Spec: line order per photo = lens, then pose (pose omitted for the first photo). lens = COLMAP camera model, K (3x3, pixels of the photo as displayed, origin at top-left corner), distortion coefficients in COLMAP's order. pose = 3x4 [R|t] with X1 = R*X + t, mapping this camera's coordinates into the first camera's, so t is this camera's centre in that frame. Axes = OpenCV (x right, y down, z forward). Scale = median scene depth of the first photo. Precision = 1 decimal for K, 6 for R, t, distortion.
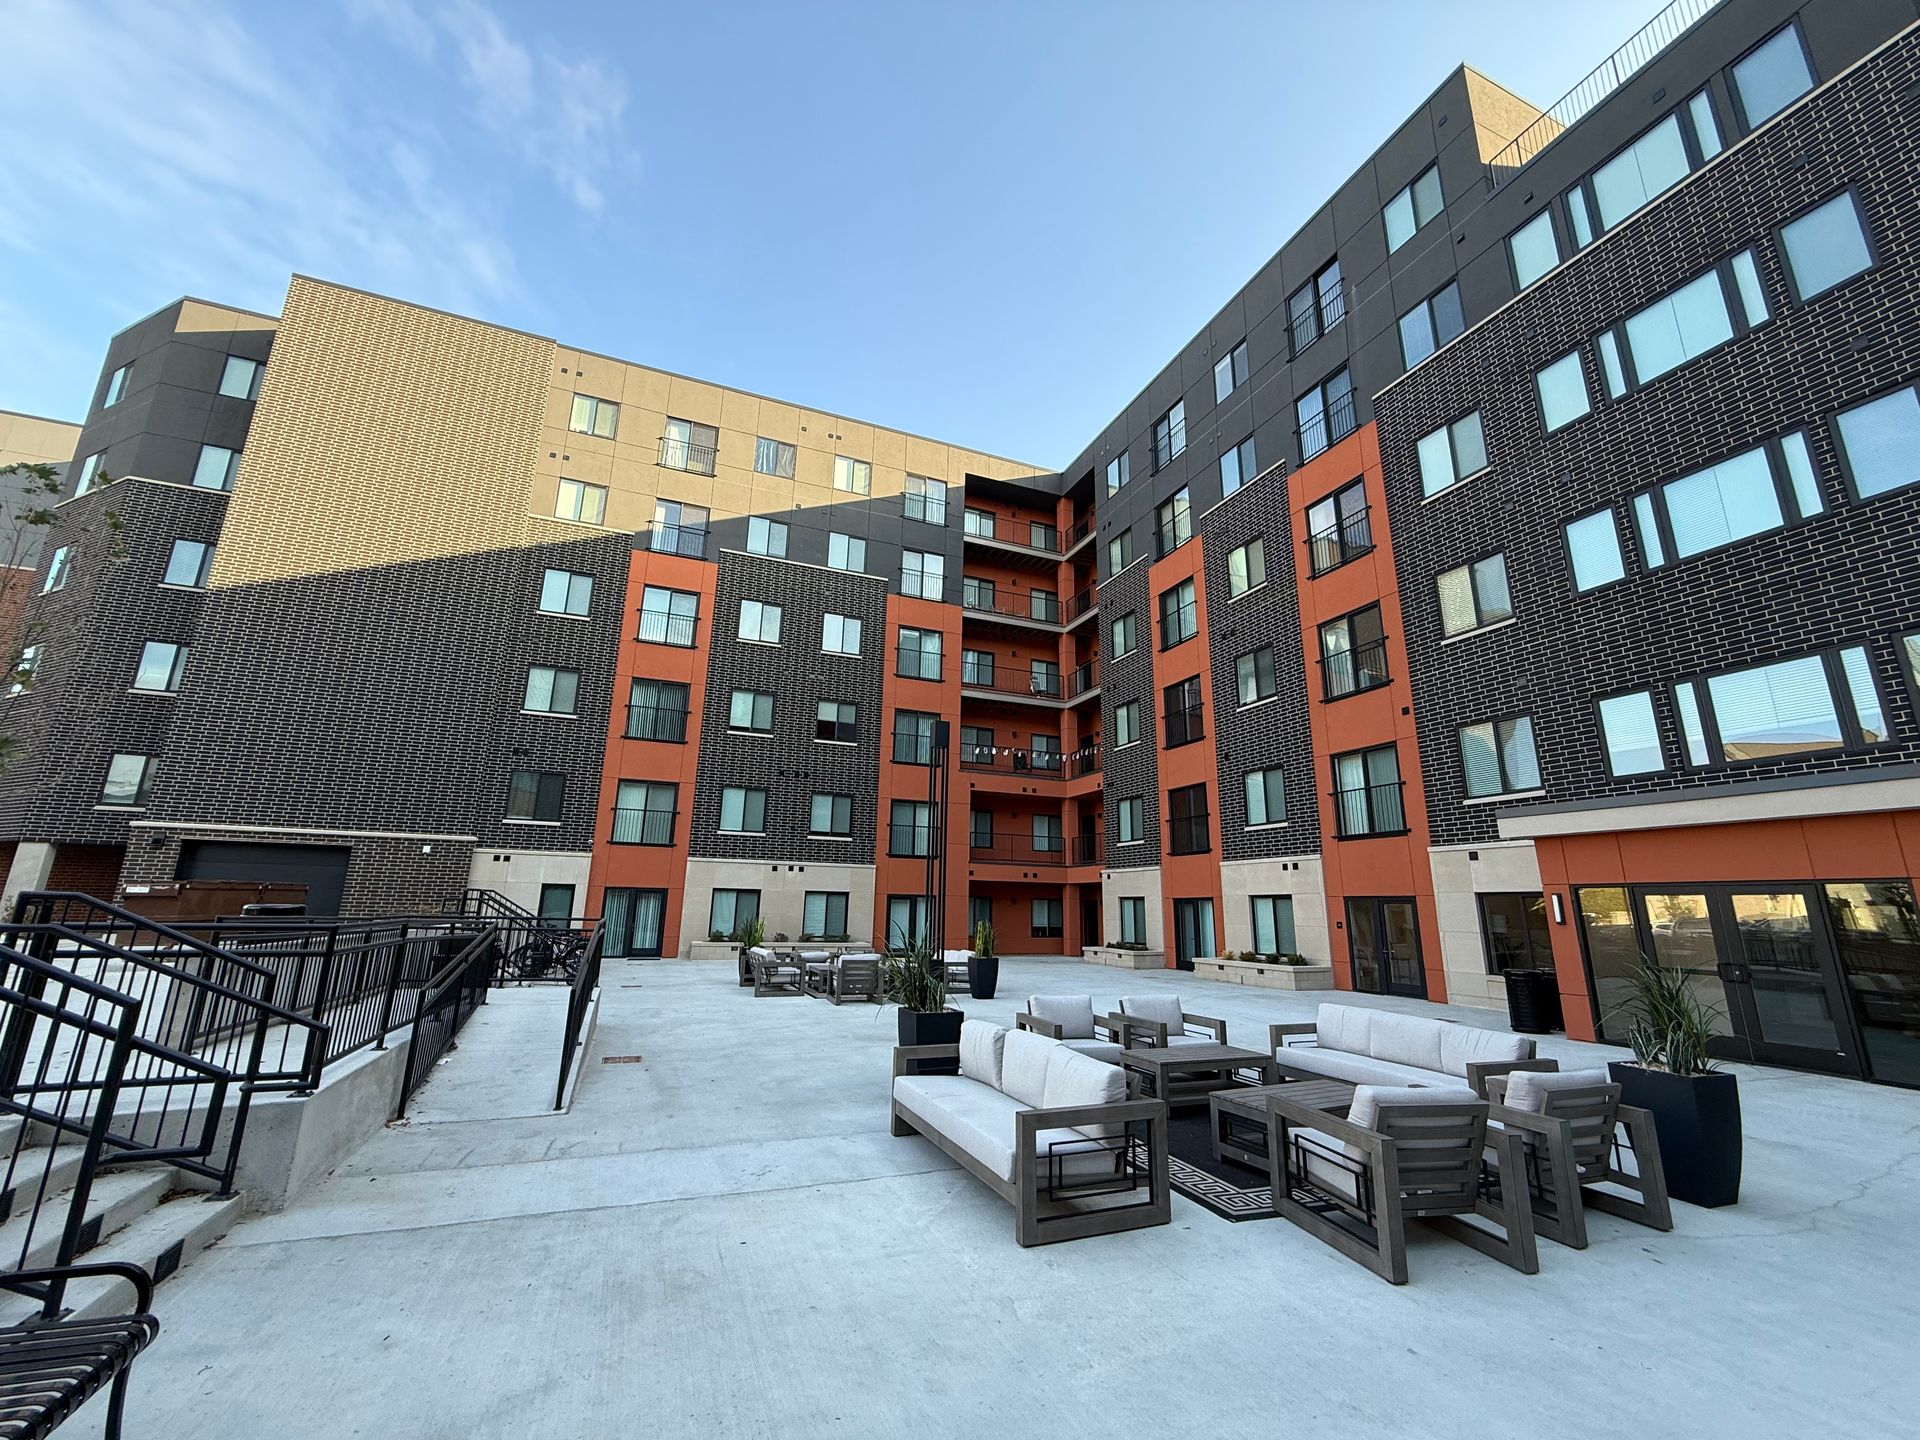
lens RADIAL K [[770.2, 0, 954.1], [0, 770.2, 716.2], [0, 0, 1]] dist [-0.001424, 0.000353]
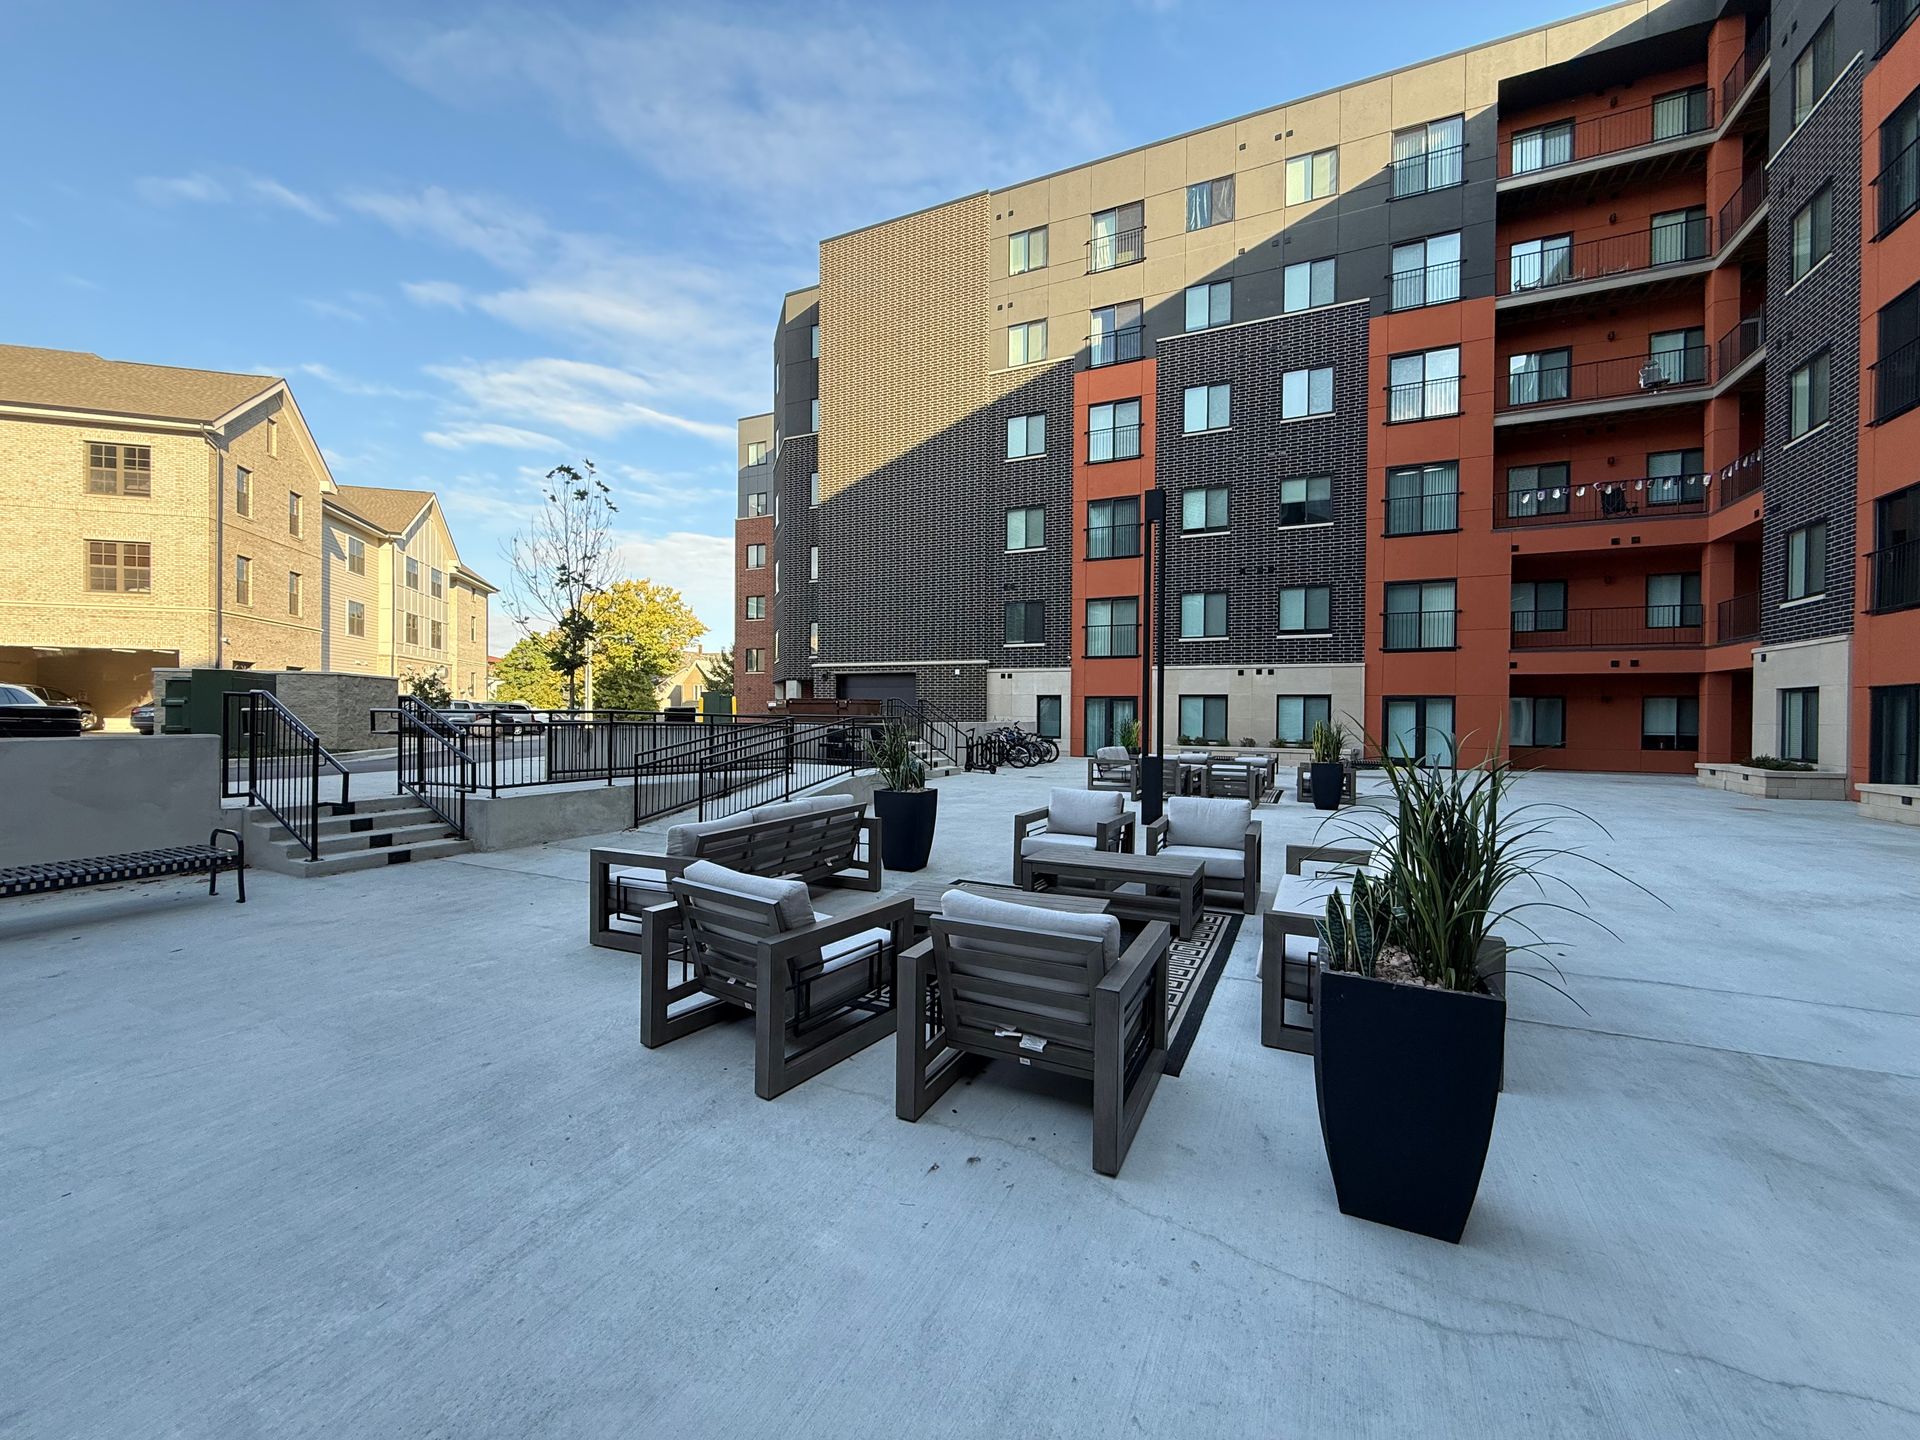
lens RADIAL K [[770.2, 0, 956.7], [0, 770.2, 718.8], [0, 0, 1]] dist [-0.001424, 0.000353]
pose [[0.677323, -0.008347, -0.735639, 0.217328], [0.183540, 0.970235, 0.157981, 0.036437], [0.712424, -0.242023, 0.658694, 0.103722]]
